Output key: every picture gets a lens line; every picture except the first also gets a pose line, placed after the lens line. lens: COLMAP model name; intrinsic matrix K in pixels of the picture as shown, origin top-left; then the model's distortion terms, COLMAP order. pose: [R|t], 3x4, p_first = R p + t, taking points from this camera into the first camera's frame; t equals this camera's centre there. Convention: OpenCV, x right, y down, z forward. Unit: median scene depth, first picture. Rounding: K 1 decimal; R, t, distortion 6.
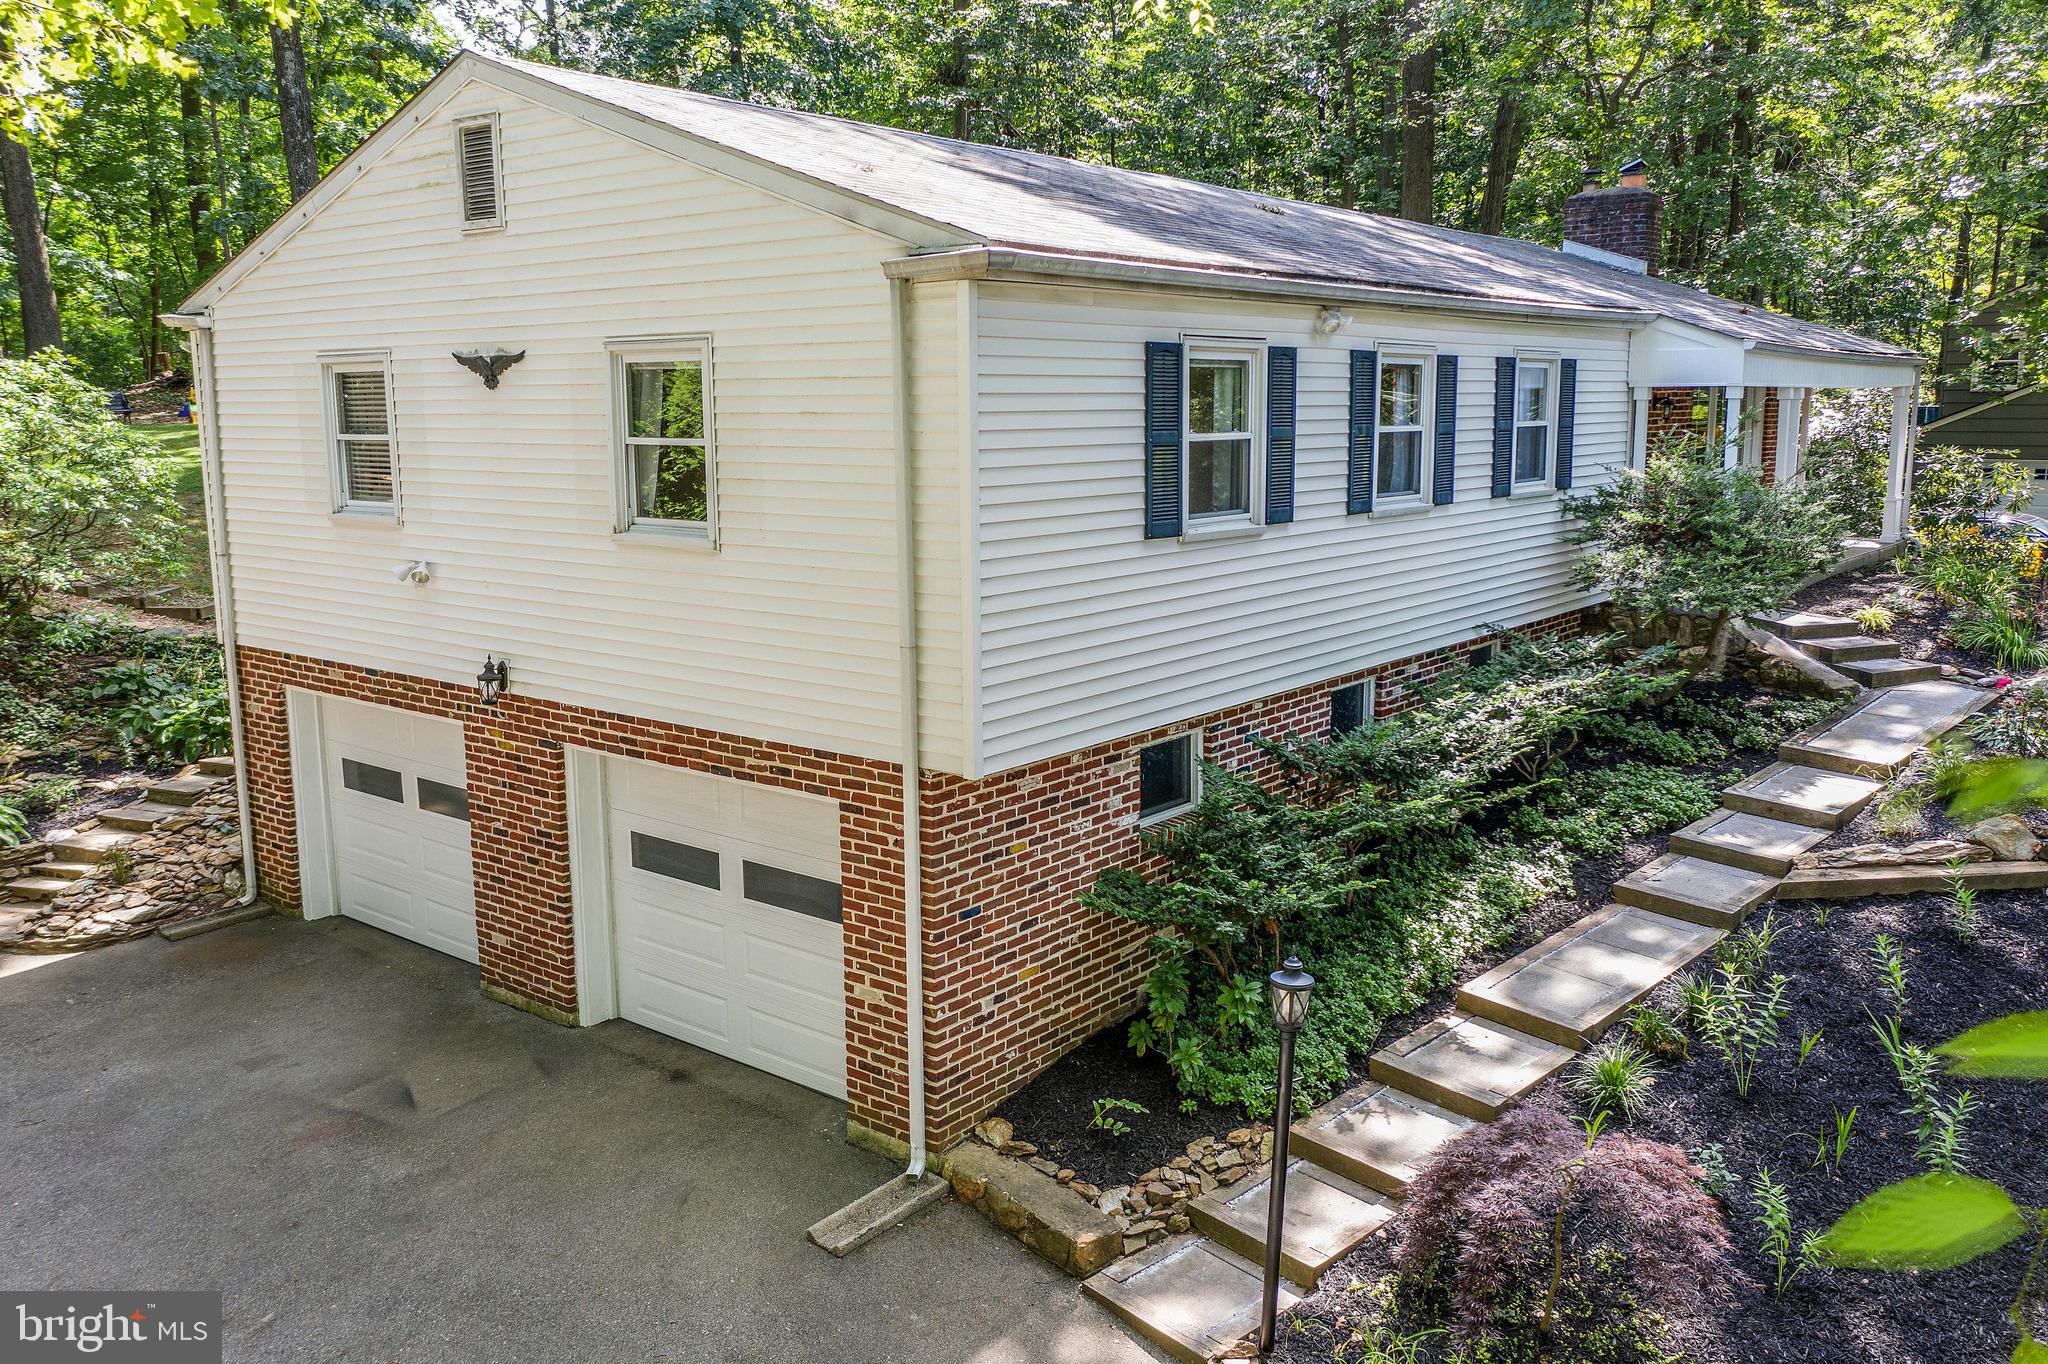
lens RADIAL K [[1656.7, 0, 1032.9], [0, 1656.7, 675.6], [0, 0, 1]] dist [-0.000432, -0.006327]
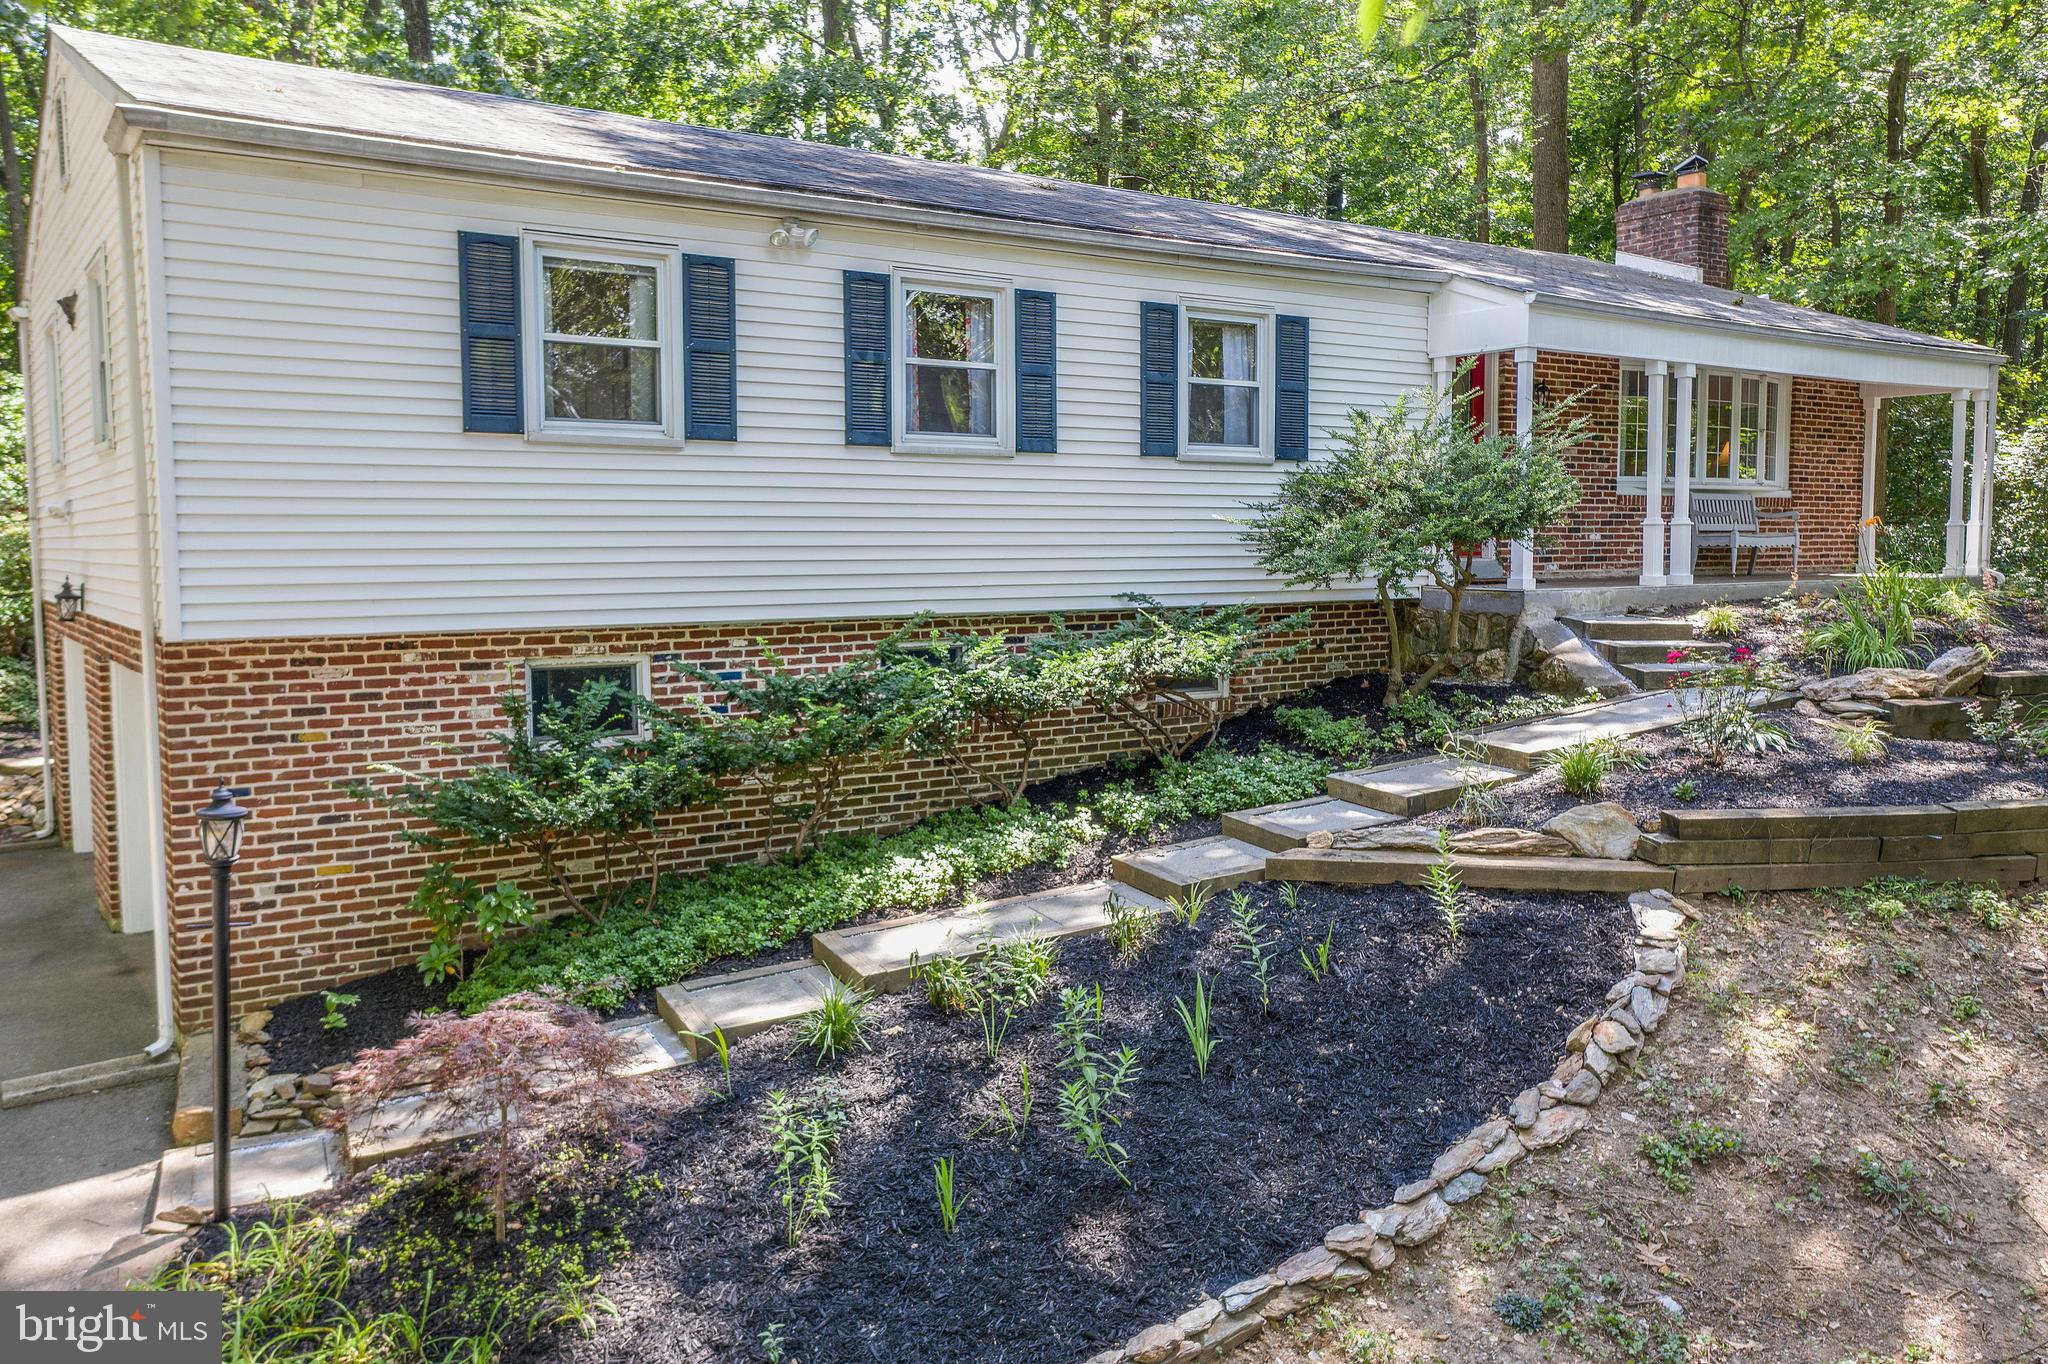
lens RADIAL K [[1661.2, 0, 1024.0], [0, 1661.2, 682.0], [0, 0, 1]] dist [0.018788, -0.009838]
pose [[0.956015, 0.025808, -0.292181, 0.639696], [-0.049909, 0.995908, -0.075335, 0.116348], [0.289042, 0.086604, 0.953391, 0.159527]]
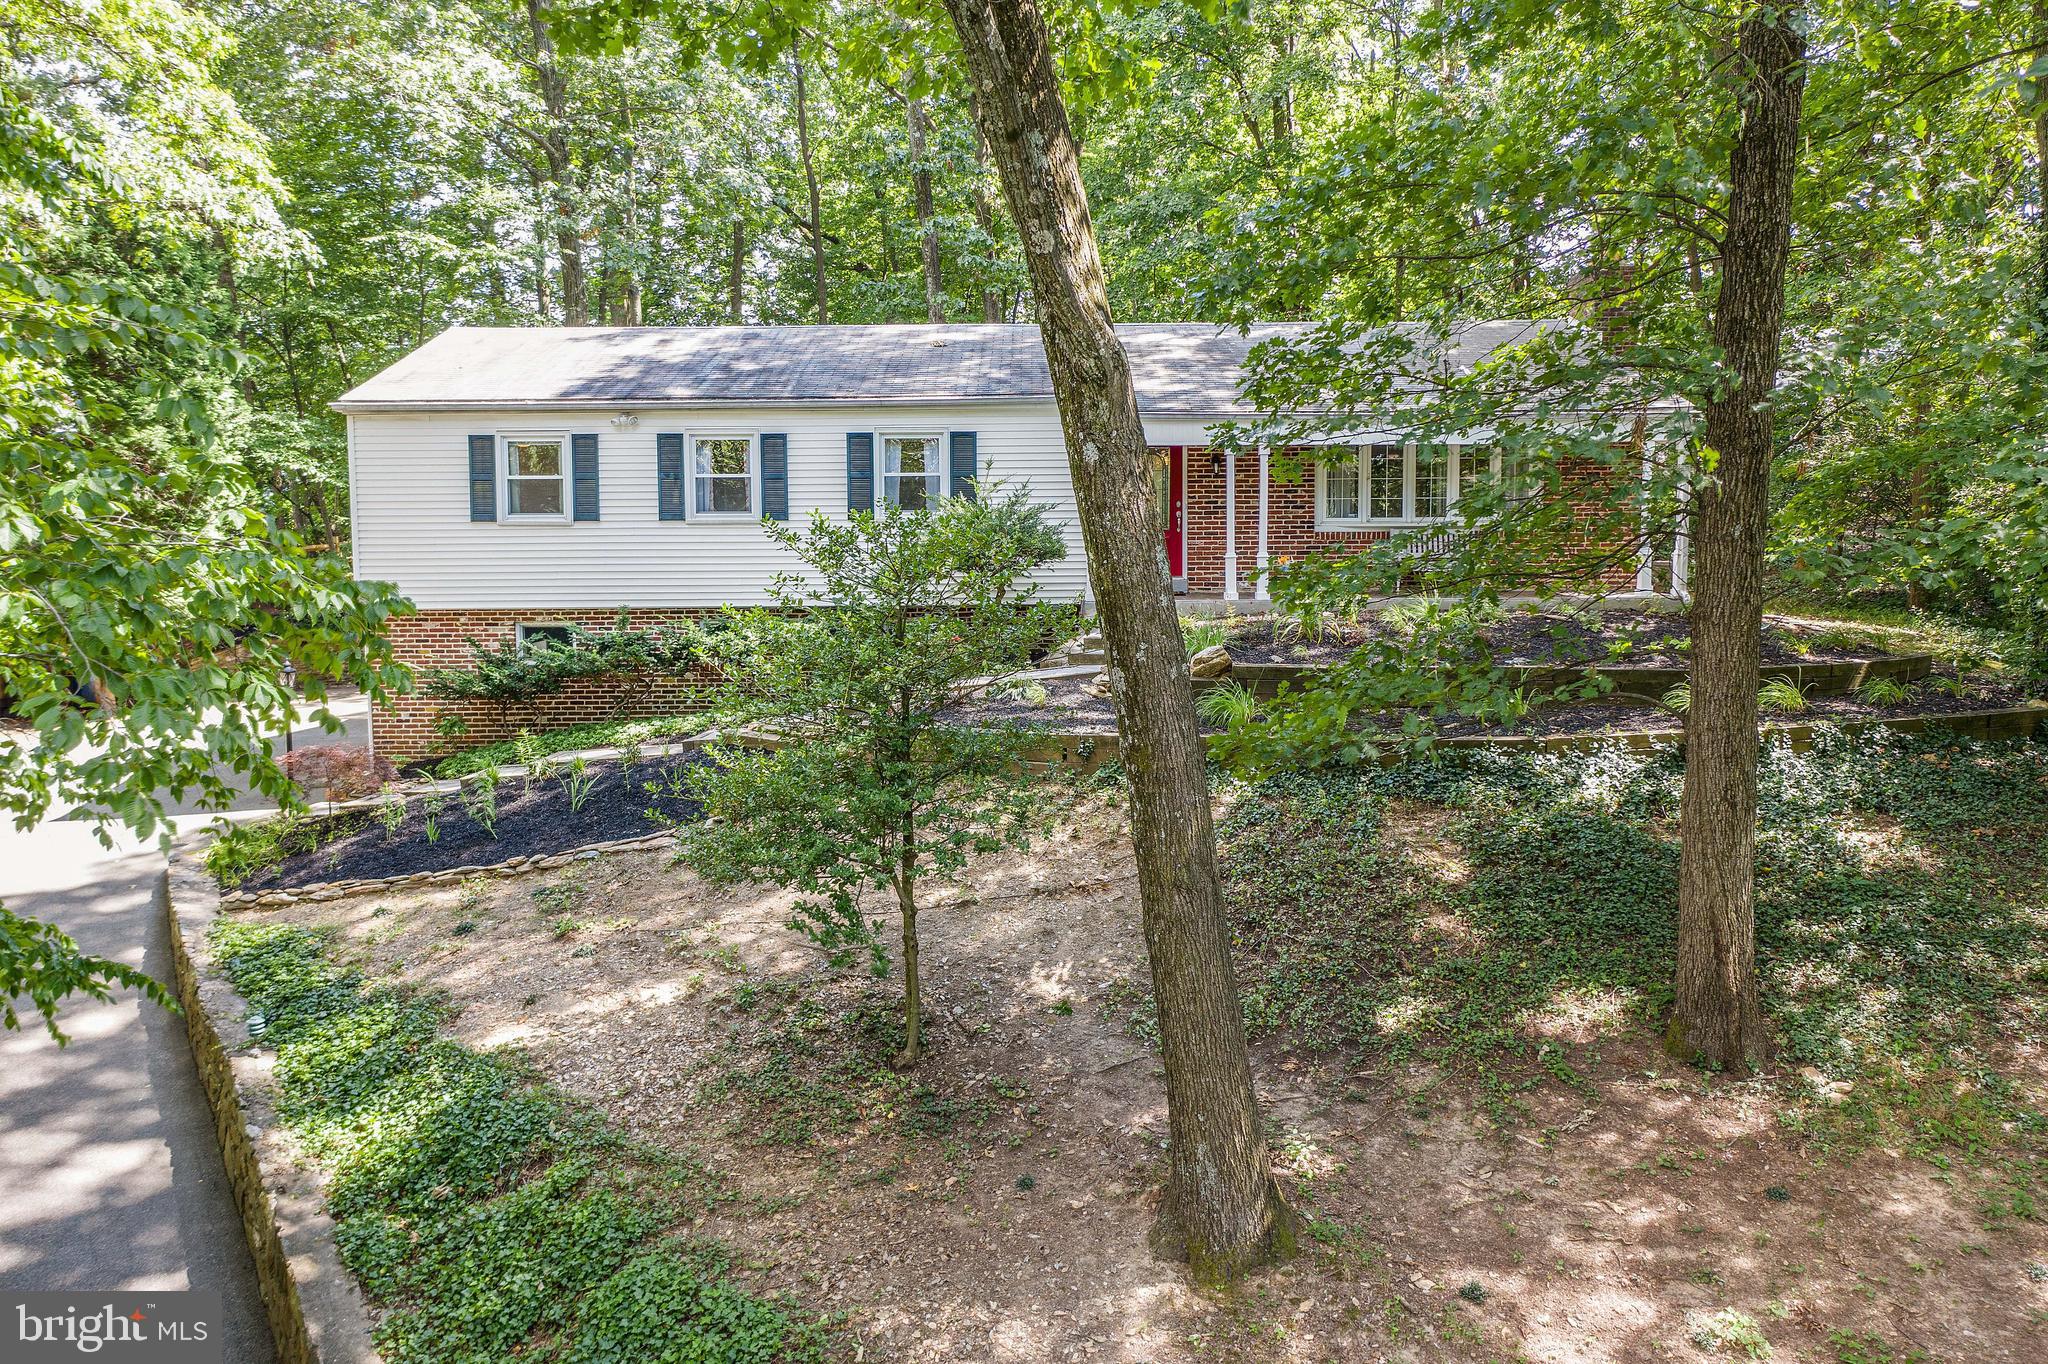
lens RADIAL K [[1661.2, 0, 1024.0], [0, 1661.2, 682.0], [0, 0, 1]] dist [0.018788, -0.009838]
pose [[0.611299, 0.077280, -0.787618, 2.194892], [-0.128441, 0.991714, -0.002383, 0.040166], [0.780907, 0.102619, 0.616160, 0.204304]]
